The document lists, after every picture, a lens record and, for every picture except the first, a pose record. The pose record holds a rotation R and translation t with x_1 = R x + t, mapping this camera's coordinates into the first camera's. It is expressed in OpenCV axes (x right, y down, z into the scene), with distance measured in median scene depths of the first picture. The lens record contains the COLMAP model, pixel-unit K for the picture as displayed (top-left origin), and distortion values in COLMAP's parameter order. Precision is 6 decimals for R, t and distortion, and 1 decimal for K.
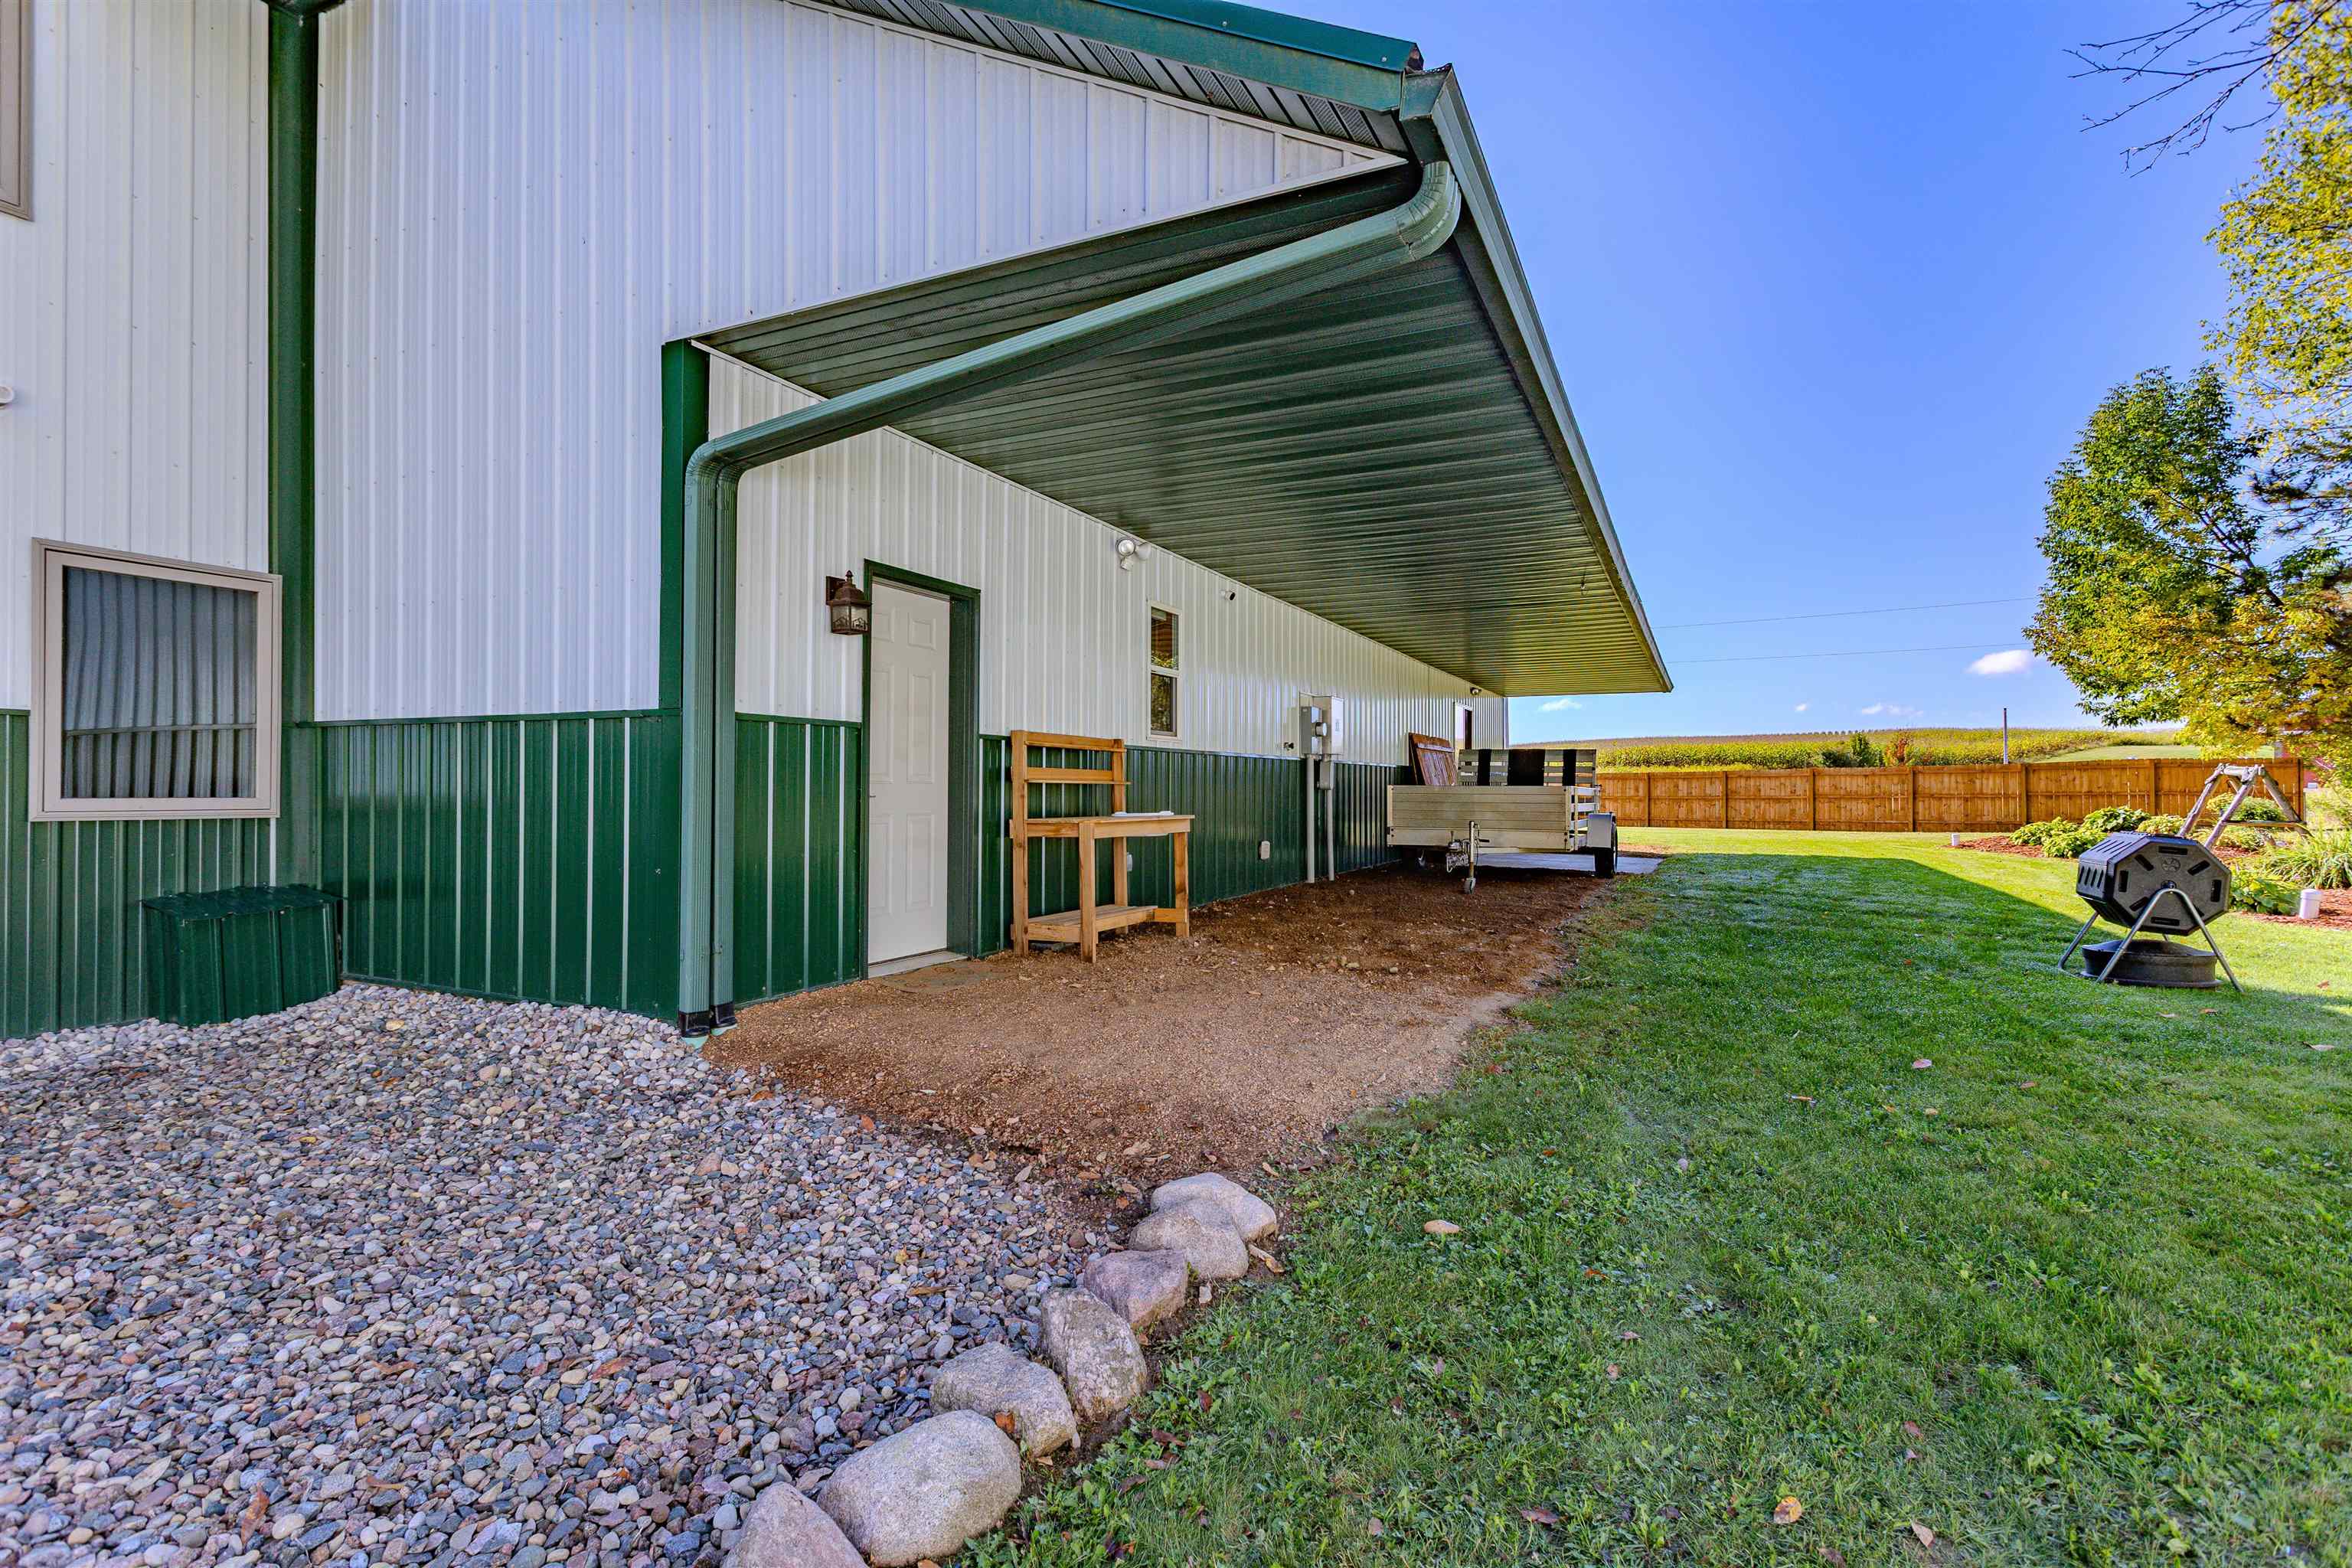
lens RADIAL K [[1142.9, 0, 1190.7], [0, 1142.9, 791.8], [0, 0, 1]] dist [0.017848, -0.000380]
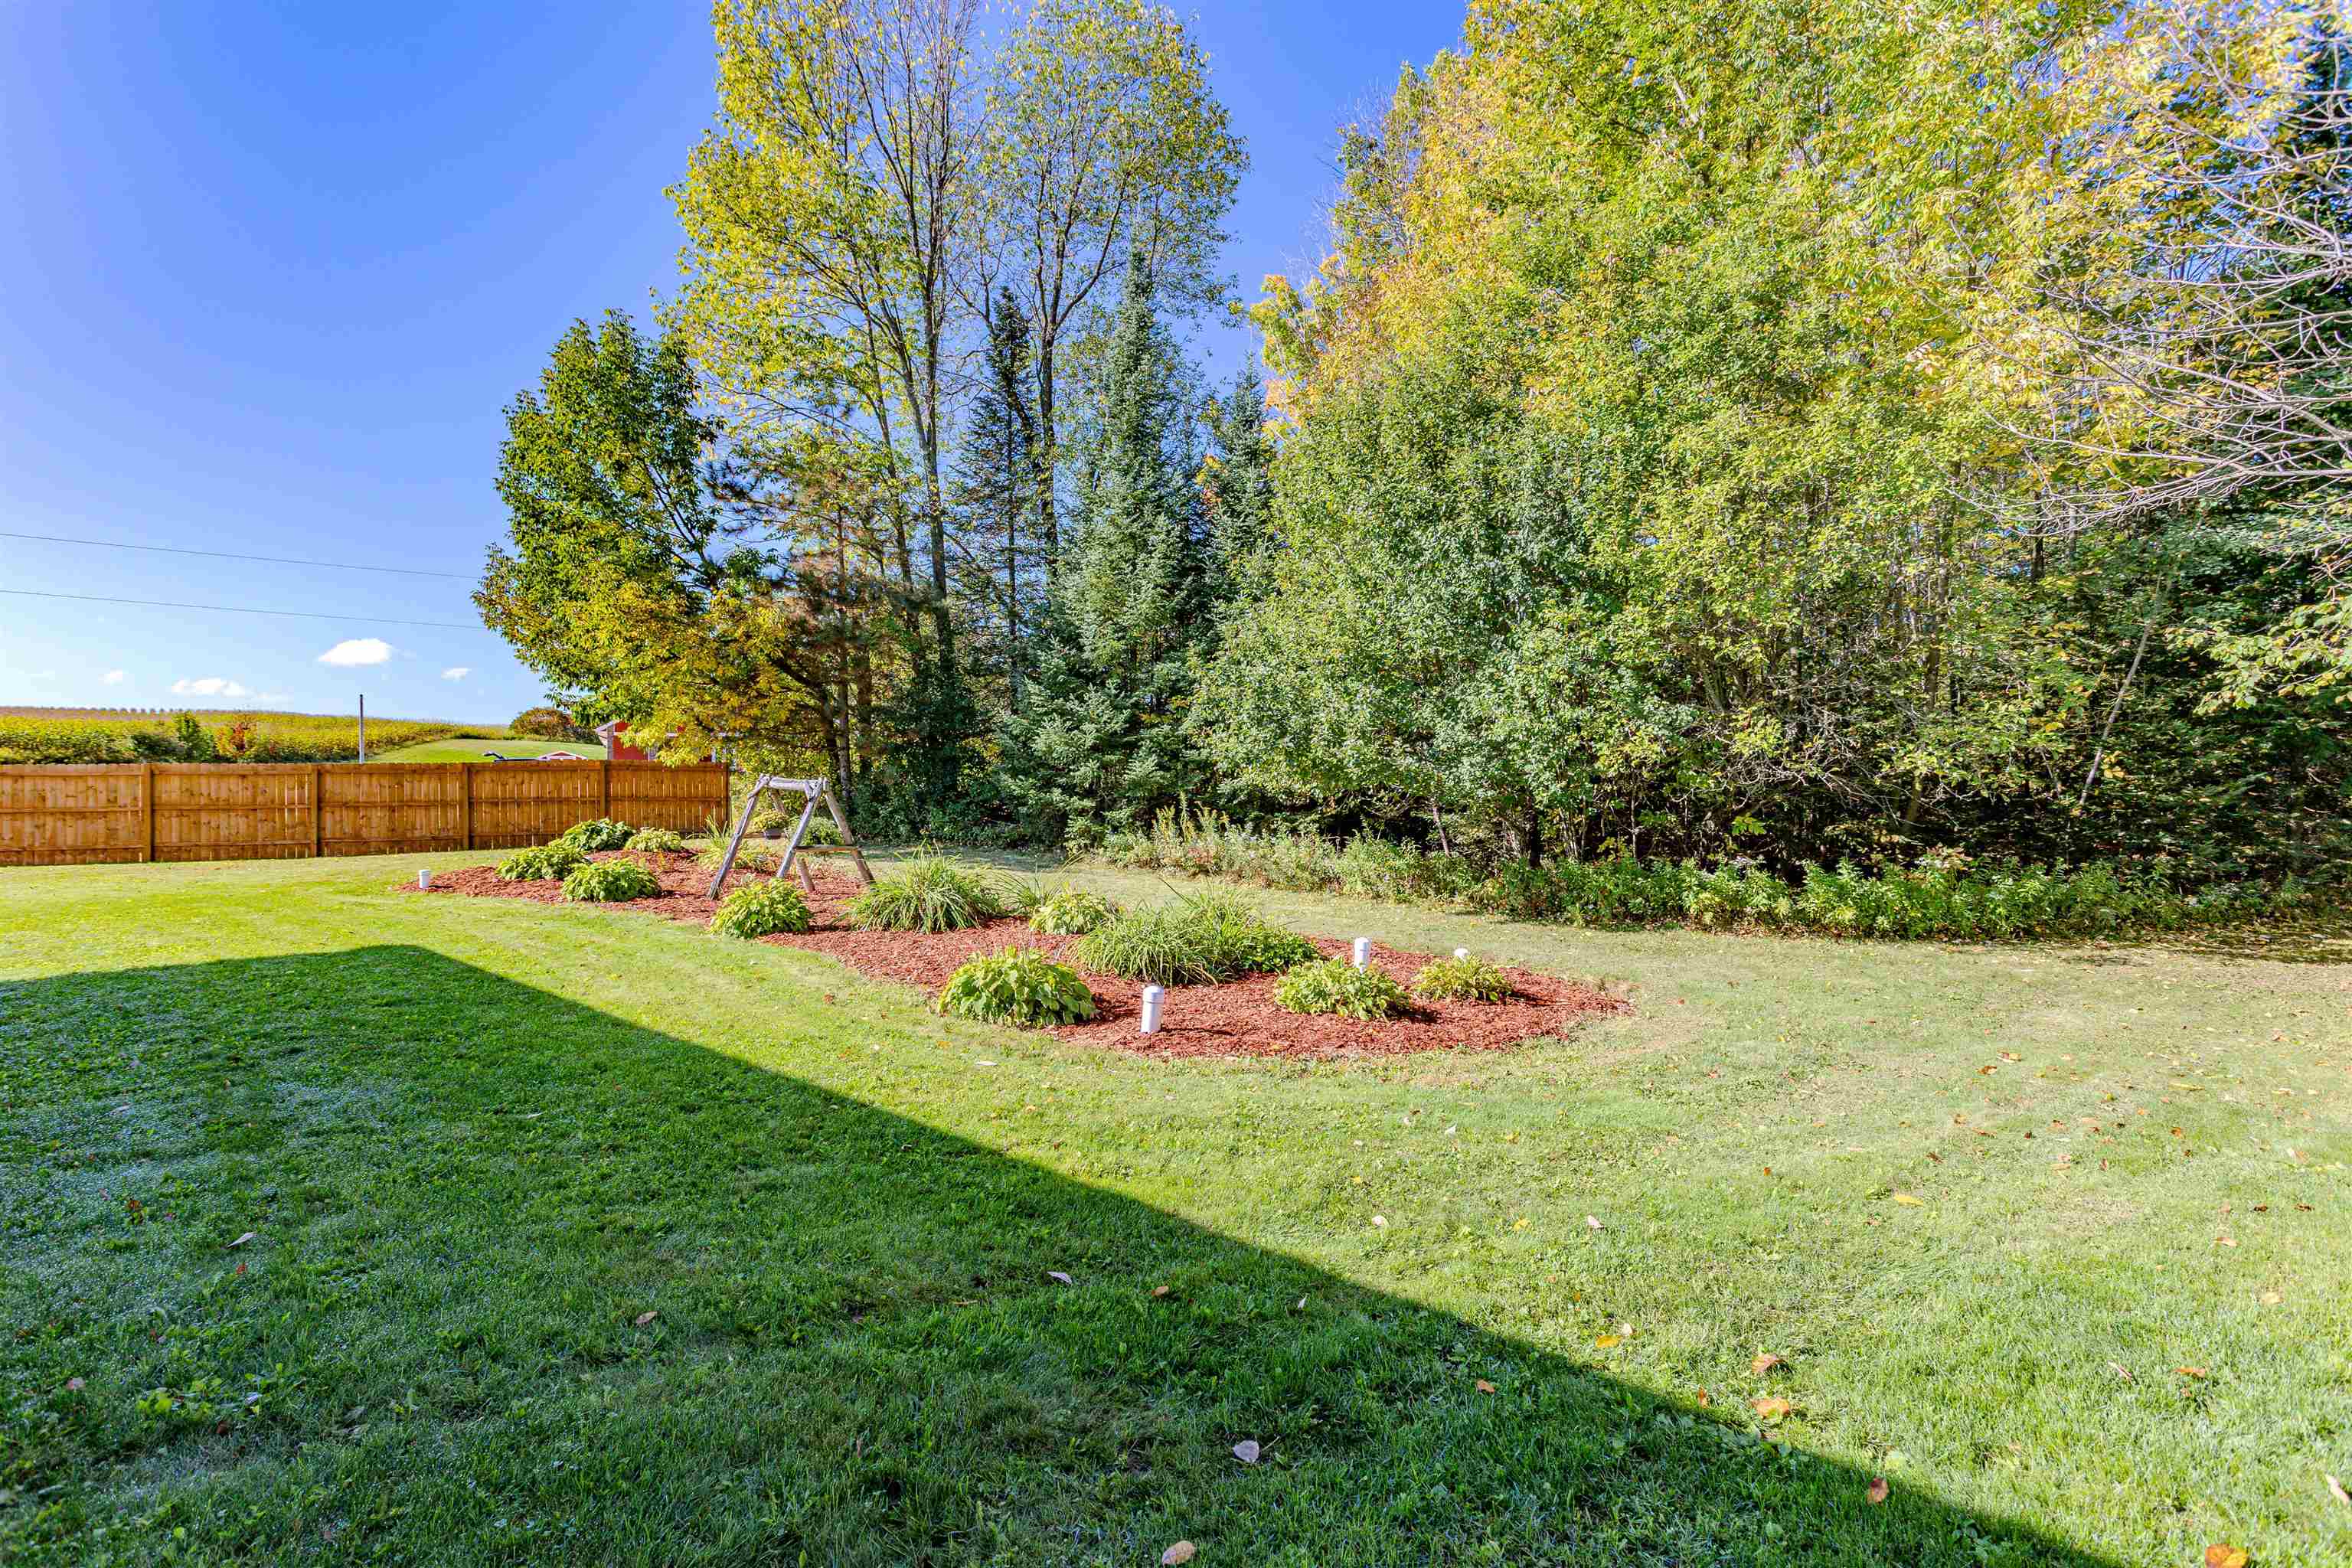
lens RADIAL K [[1142.9, 0, 1190.7], [0, 1142.9, 791.8], [0, 0, 1]] dist [0.017848, -0.000380]
pose [[0.314243, -0.011148, 0.949277, 0.135584], [0.001699, 0.999936, 0.011180, -0.014294], [-0.949341, -0.001901, 0.314242, 0.303952]]
